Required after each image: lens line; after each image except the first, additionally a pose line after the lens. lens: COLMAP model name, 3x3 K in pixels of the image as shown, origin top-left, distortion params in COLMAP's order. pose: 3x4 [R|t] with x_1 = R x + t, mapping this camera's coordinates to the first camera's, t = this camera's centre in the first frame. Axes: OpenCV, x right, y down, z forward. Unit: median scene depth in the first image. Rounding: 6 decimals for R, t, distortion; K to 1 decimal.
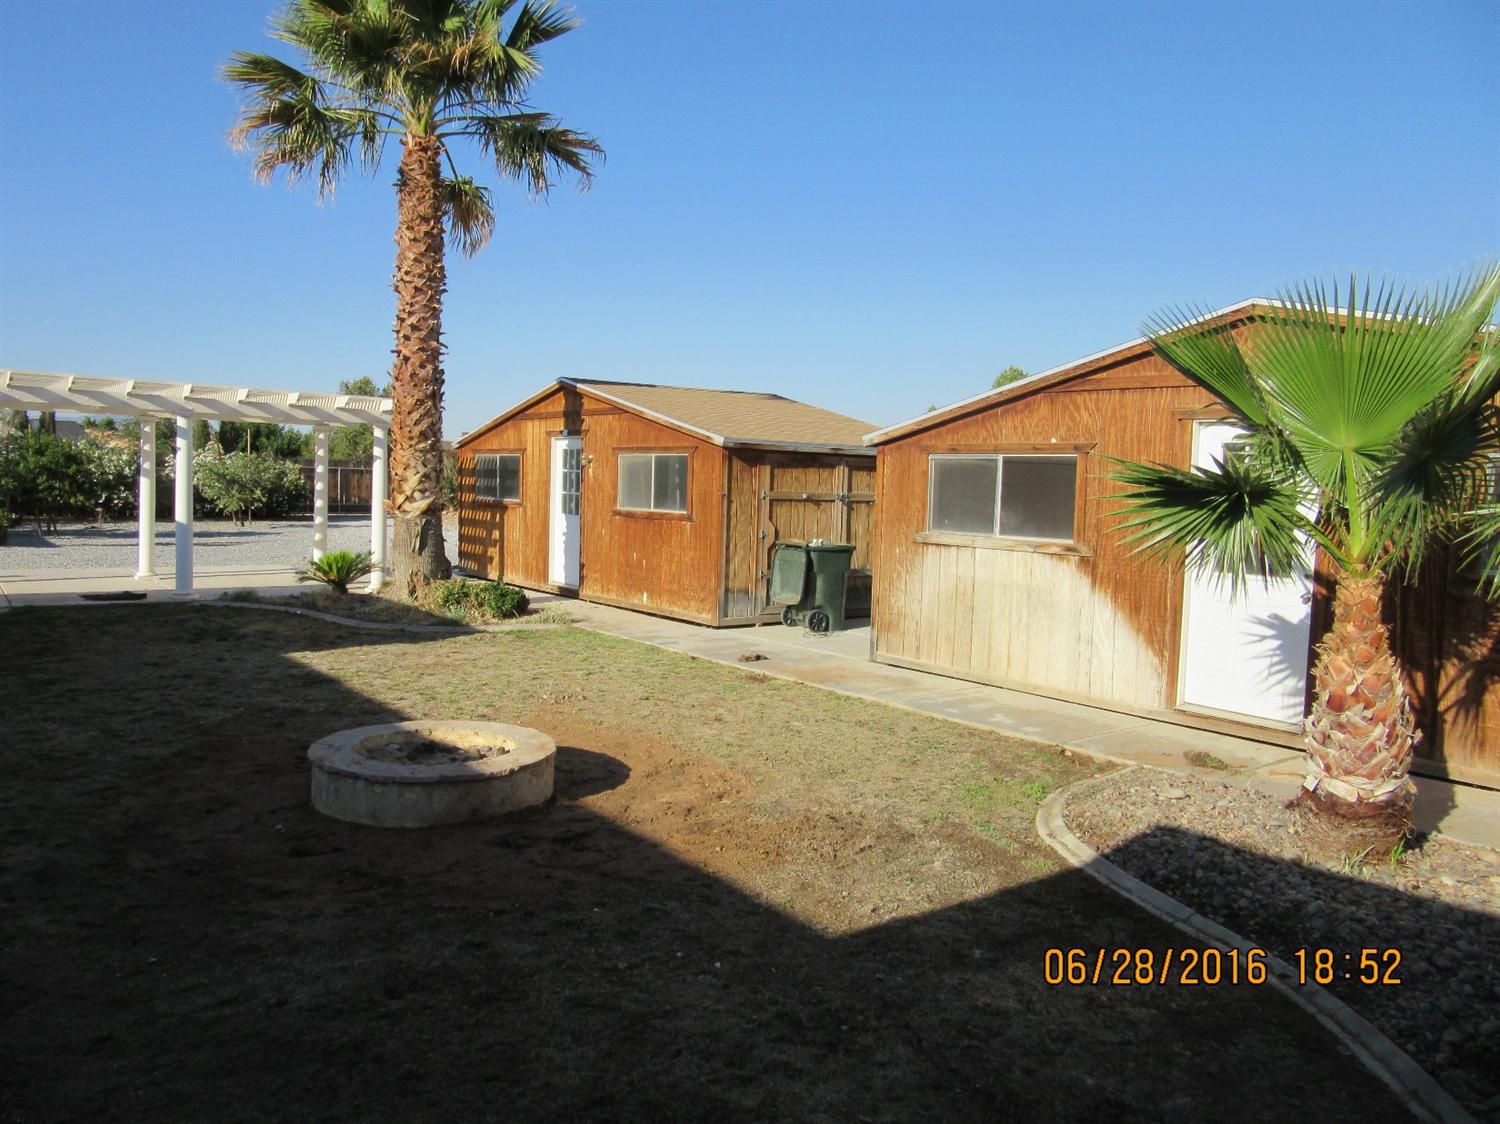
lens RADIAL K [[1131.4, 0, 720.1], [0, 1131.4, 557.6], [0, 0, 1]] dist [-0.006212, 0.006890]
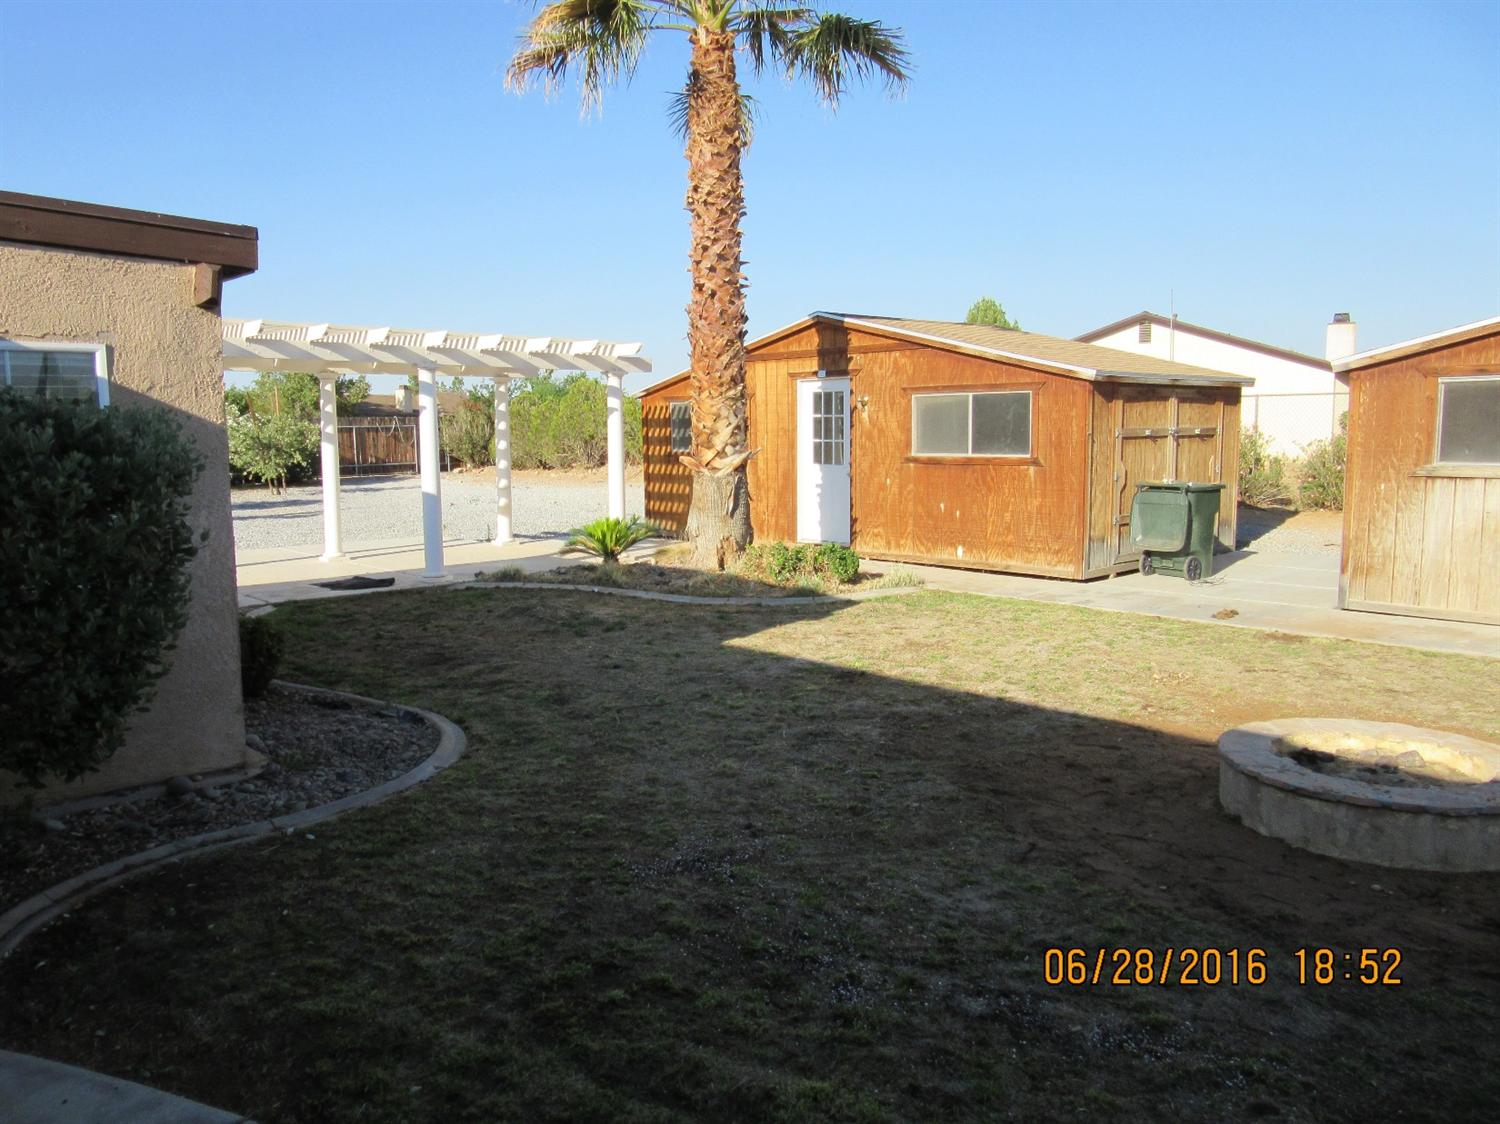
lens RADIAL K [[1131.4, 0, 720.1], [0, 1131.4, 557.6], [0, 0, 1]] dist [-0.006212, 0.006890]
pose [[0.993400, -0.053928, 0.101229, -0.367117], [0.048723, 0.997394, 0.053206, -0.018567], [-0.103834, -0.047923, 0.993439, 0.122310]]
